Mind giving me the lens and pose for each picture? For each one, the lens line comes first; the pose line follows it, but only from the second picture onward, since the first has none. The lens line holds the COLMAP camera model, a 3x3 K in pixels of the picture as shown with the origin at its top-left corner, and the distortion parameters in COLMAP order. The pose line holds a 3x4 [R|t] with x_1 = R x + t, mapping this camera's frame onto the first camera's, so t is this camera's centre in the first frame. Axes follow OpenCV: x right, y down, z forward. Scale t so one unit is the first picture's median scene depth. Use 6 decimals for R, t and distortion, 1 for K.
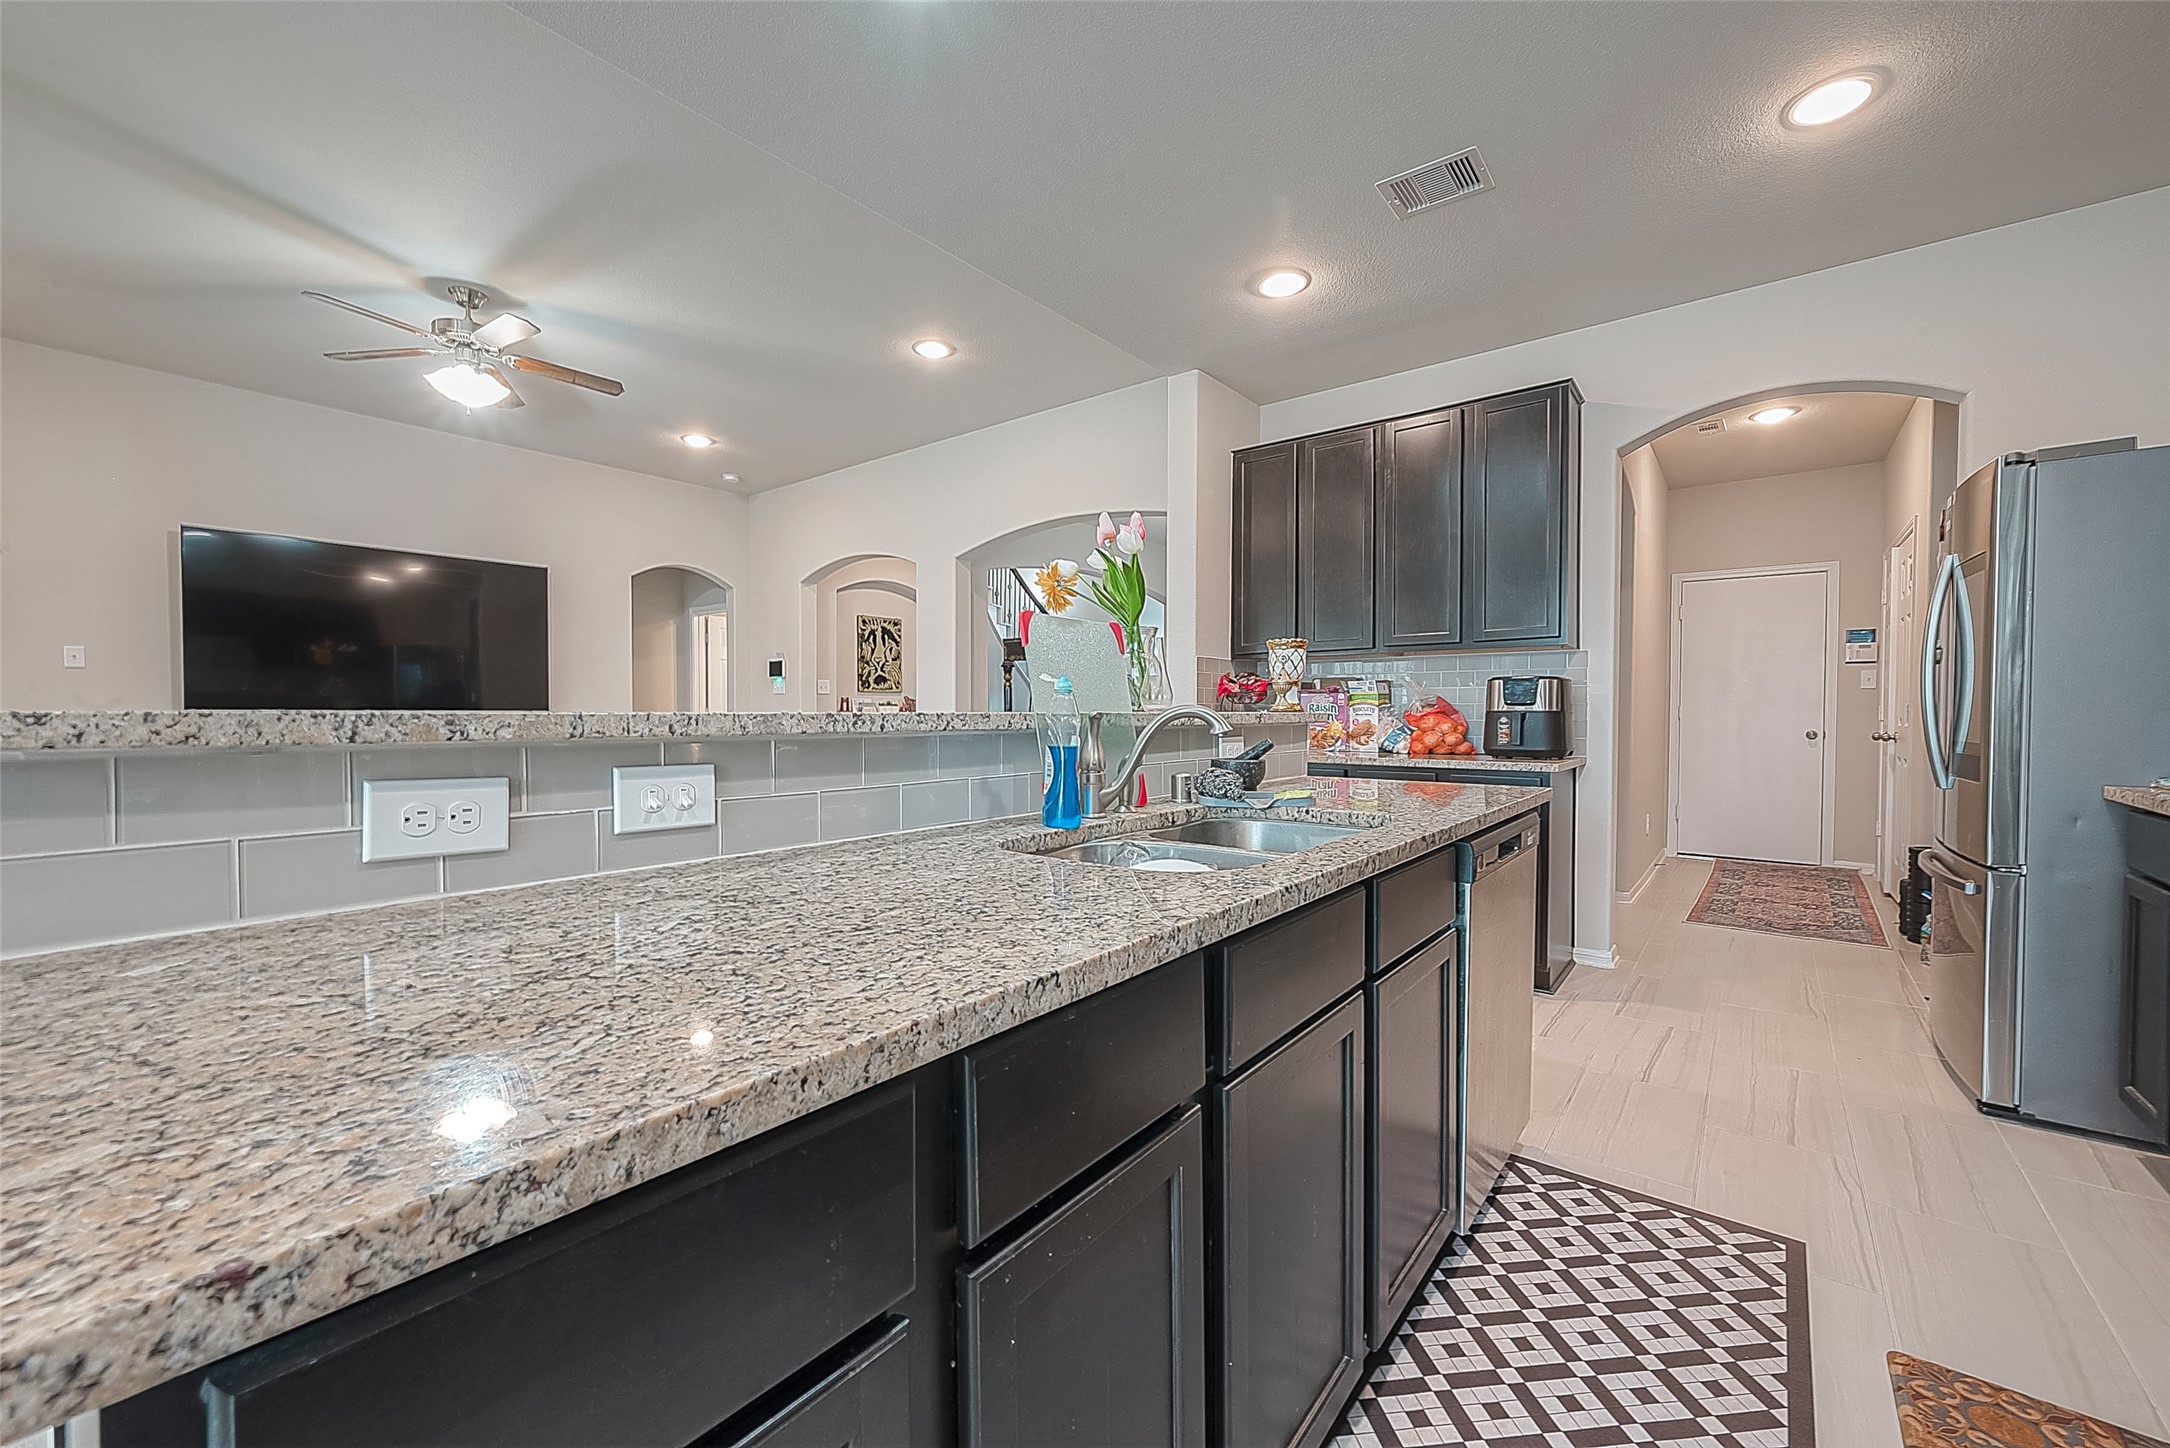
lens RADIAL K [[845.6, 0, 1082.2], [0, 845.6, 723.6], [0, 0, 1]] dist [0.003012, 0.000238]
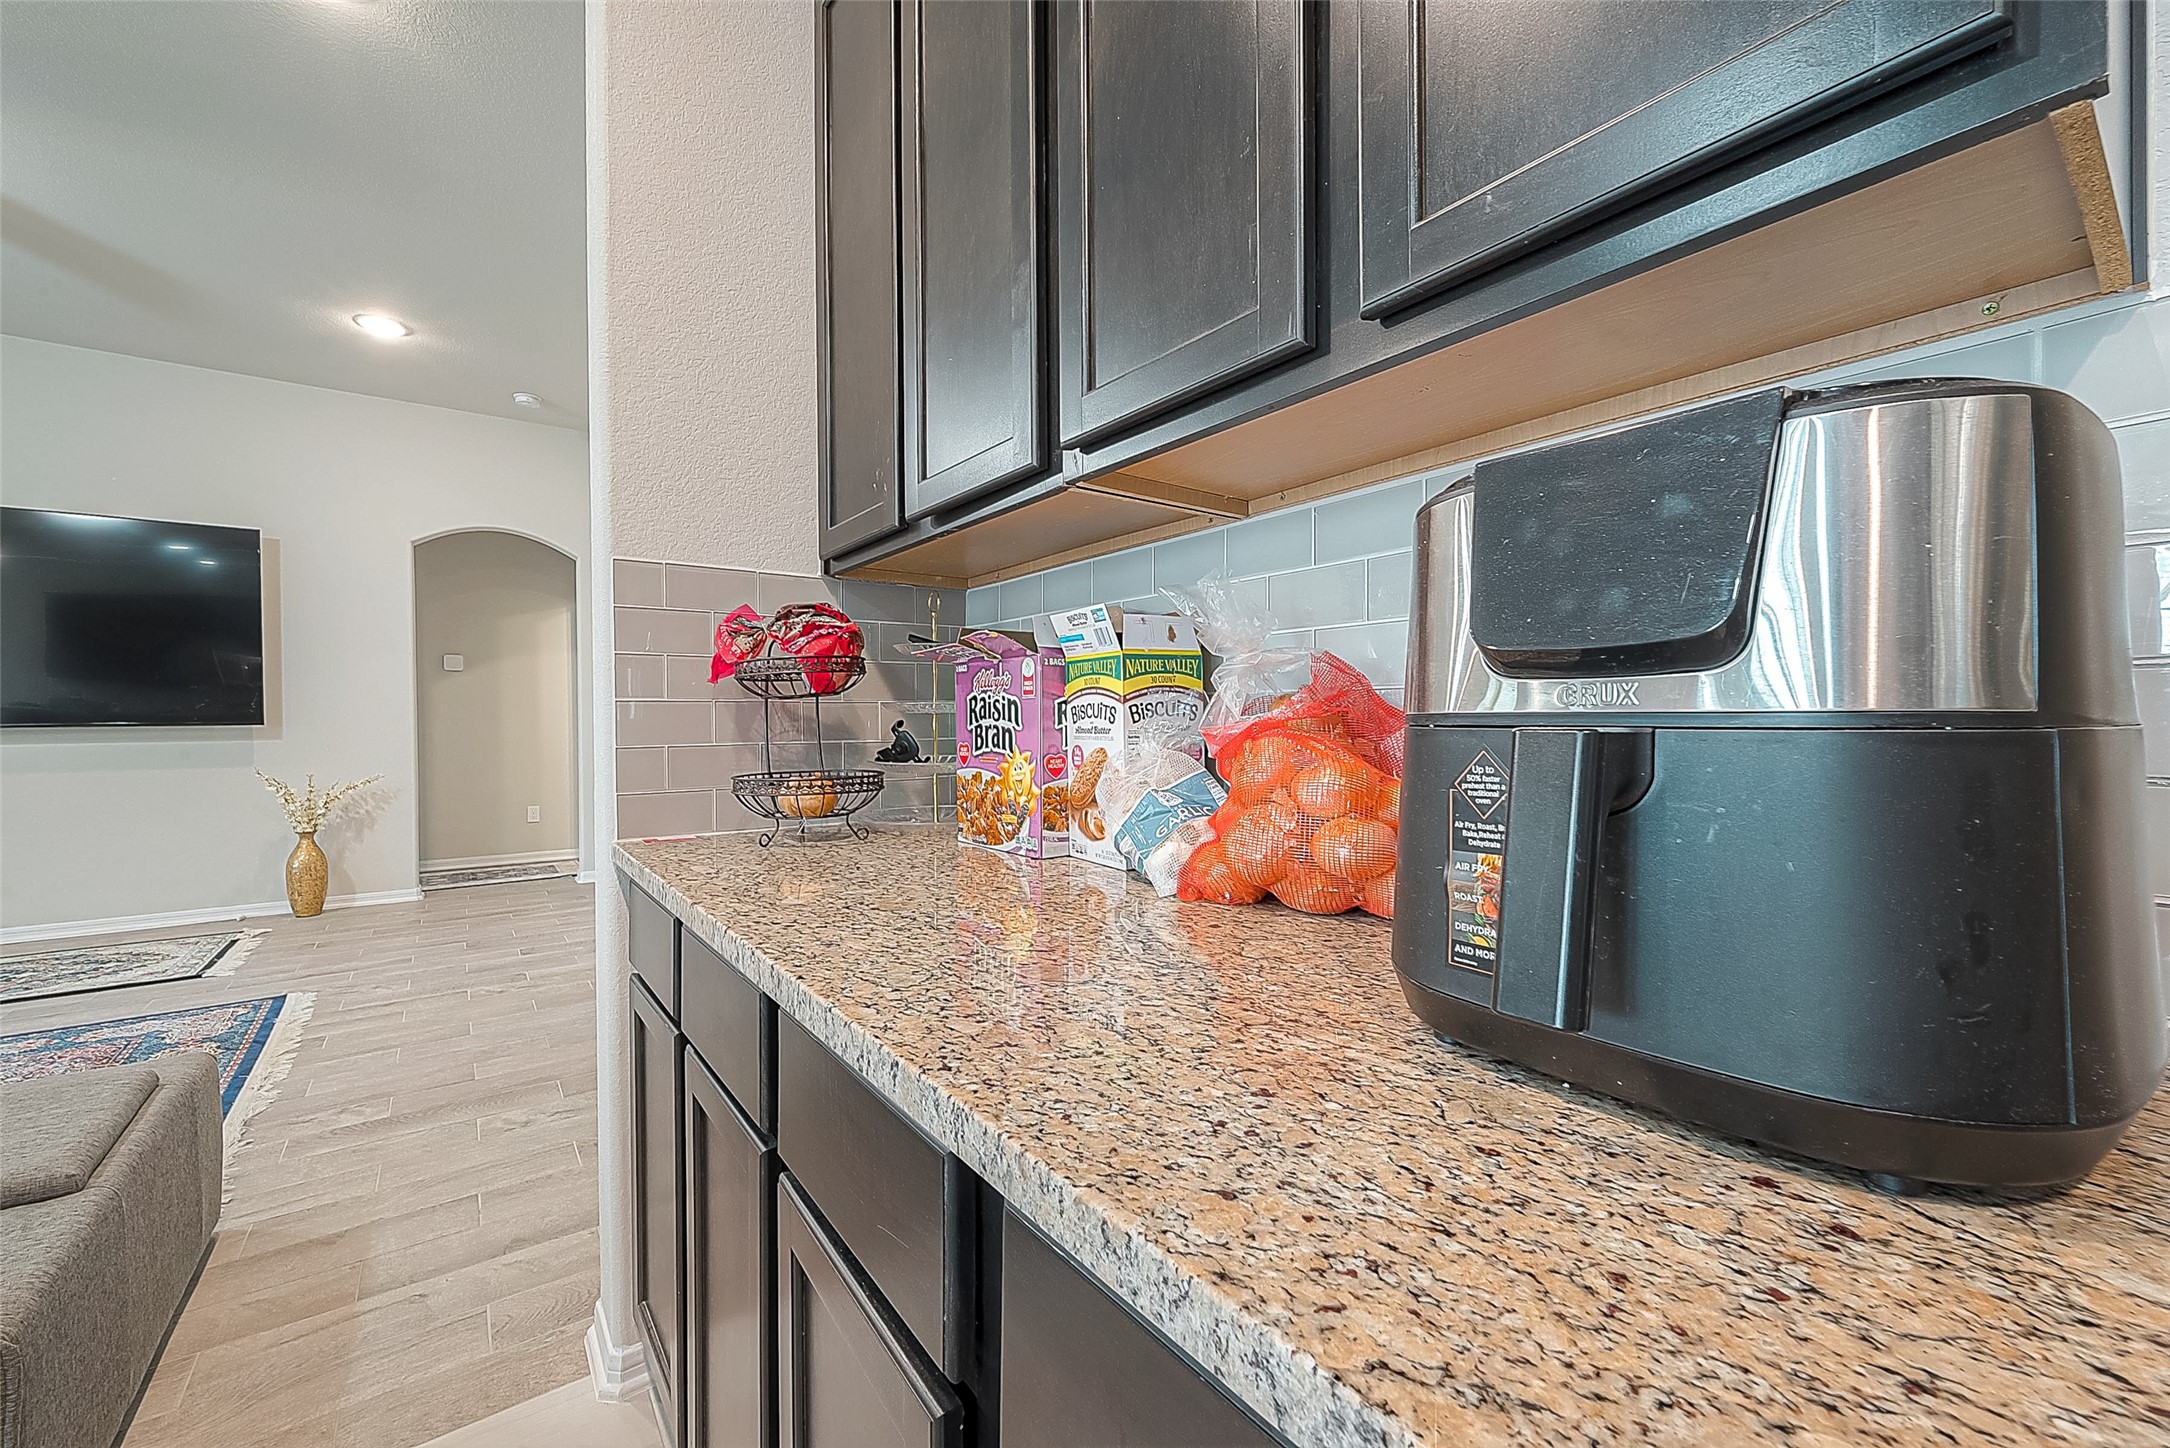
lens RADIAL K [[845.6, 0, 1087.0], [0, 845.6, 724.4], [0, 0, 1]] dist [0.003012, 0.000238]
pose [[0.968562, -0.000702, -0.248770, 0.421138], [-0.001416, 0.999964, -0.008334, -0.011102], [0.248766, 0.008424, 0.968527, 0.765311]]
